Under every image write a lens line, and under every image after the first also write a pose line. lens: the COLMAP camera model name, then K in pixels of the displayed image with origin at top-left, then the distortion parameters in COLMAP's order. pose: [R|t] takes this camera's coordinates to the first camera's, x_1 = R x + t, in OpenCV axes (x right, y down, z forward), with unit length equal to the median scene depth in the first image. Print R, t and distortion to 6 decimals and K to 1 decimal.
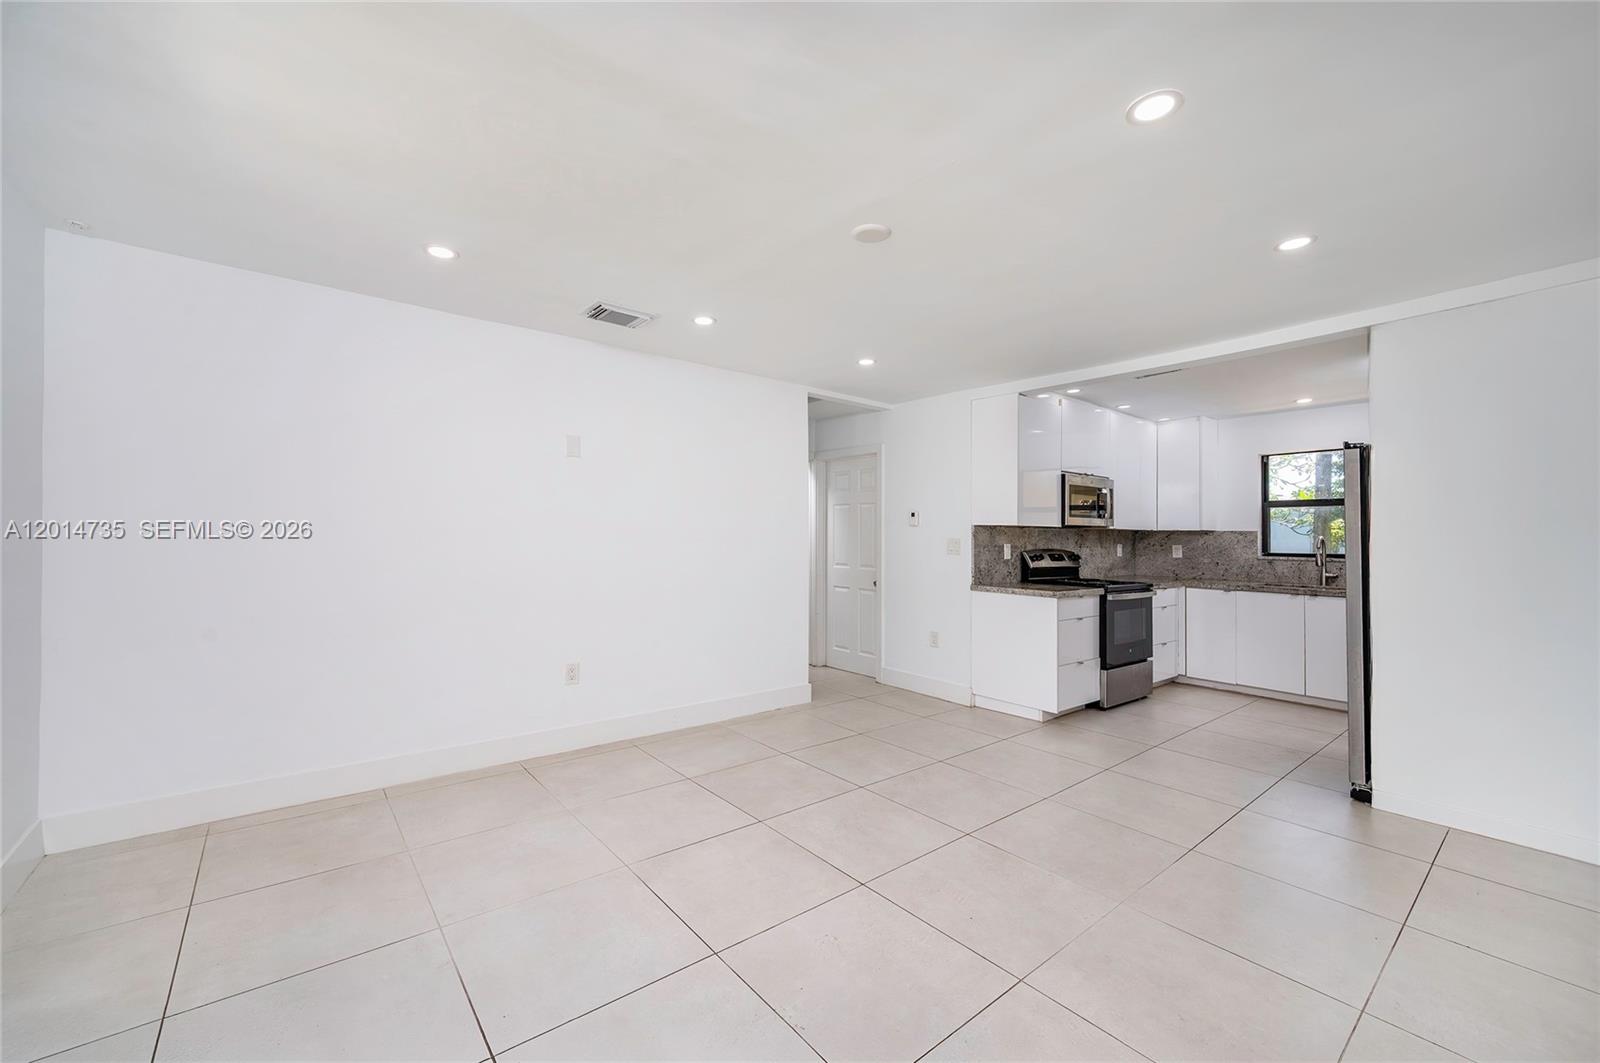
lens RADIAL K [[634.0, 0, 799.5], [0, 634.0, 530.2], [0, 0, 1]] dist [0.001579, -0.000552]
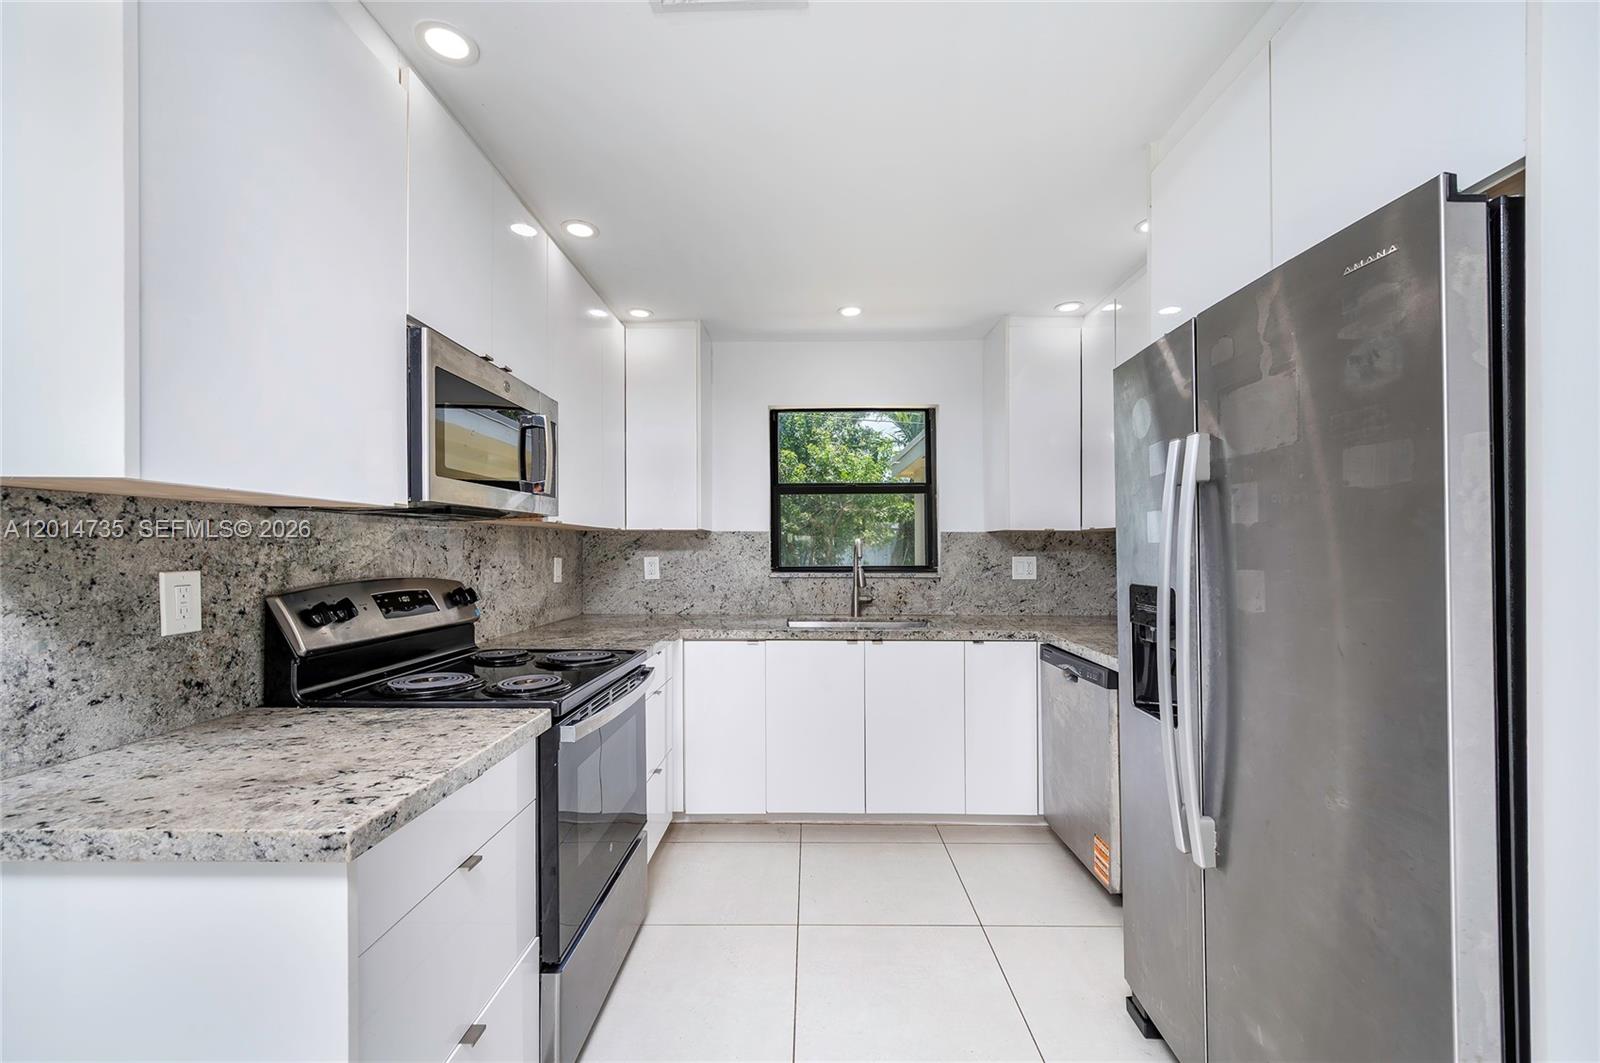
lens RADIAL K [[634.0, 0, 751.7], [0, 634.0, 540.2], [0, 0, 1]] dist [0.001579, -0.000552]
pose [[0.687549, -0.003732, 0.726128, 0.294830], [0.003300, 0.999993, 0.002015, 0.009228], [-0.726130, 0.001011, 0.687556, 0.651069]]
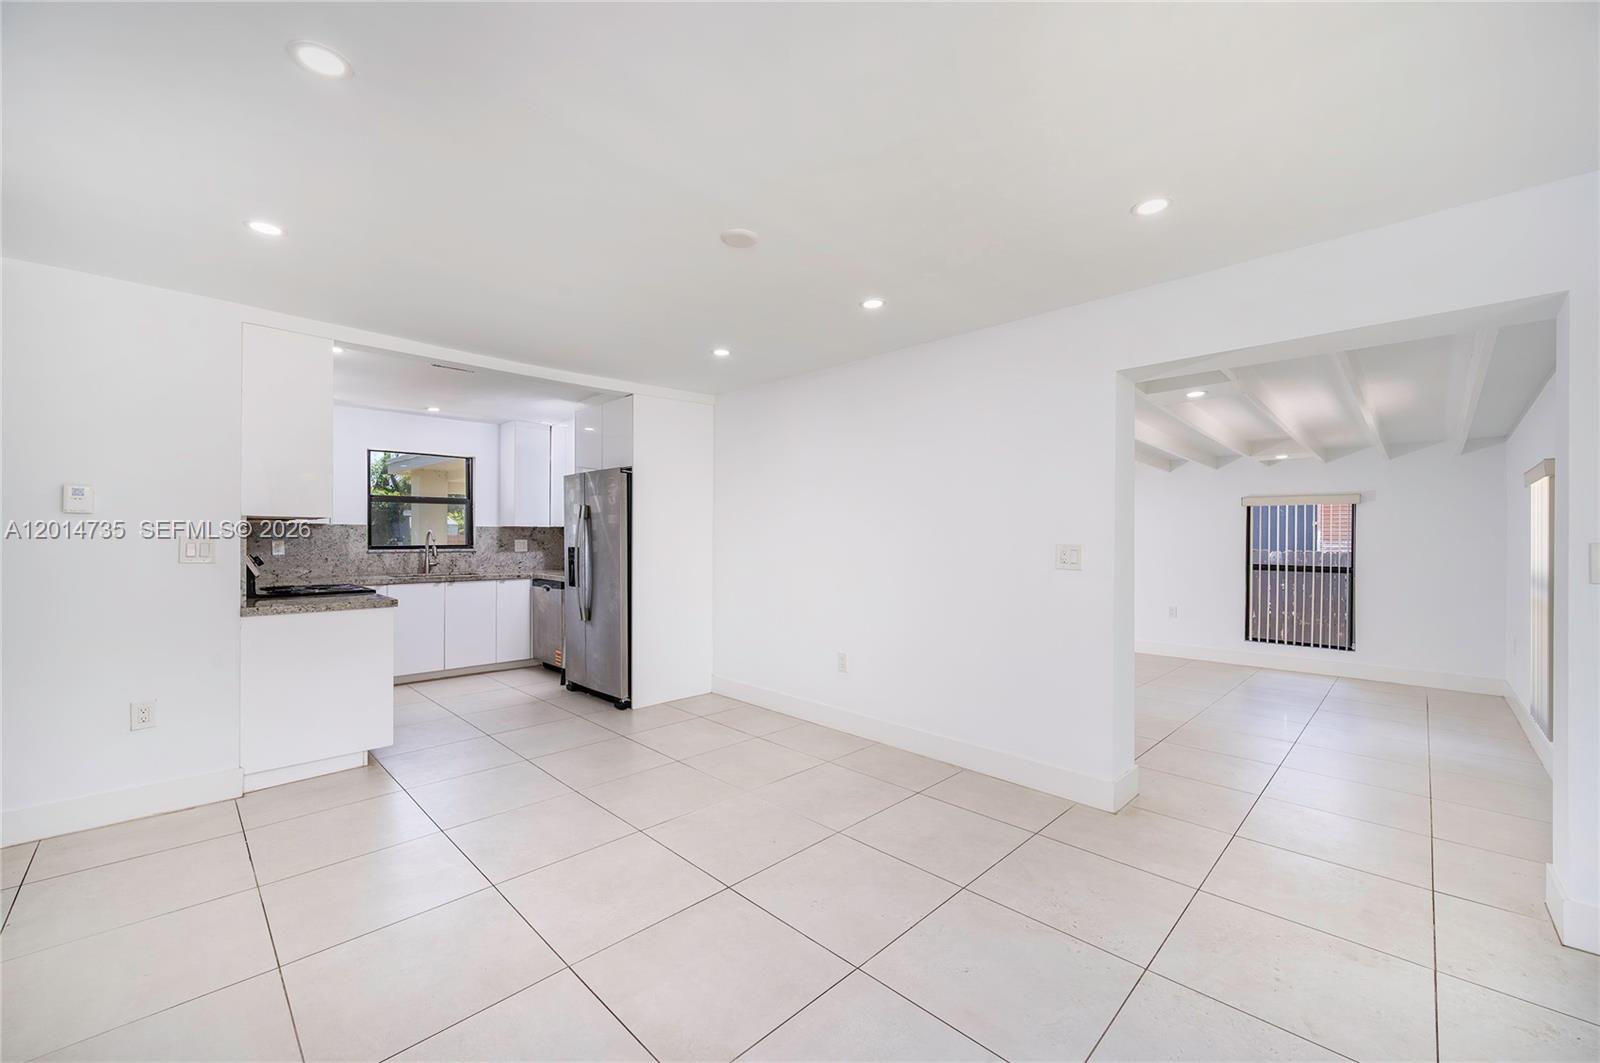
lens RADIAL K [[634.0, 0, 826.3], [0, 634.0, 528.6], [0, 0, 1]] dist [0.001579, -0.000552]
pose [[-0.146684, -0.000135, 0.989183, -0.417262], [-0.013937, 0.999901, -0.001930, -0.000865], [-0.989085, -0.014069, -0.146672, 0.470199]]
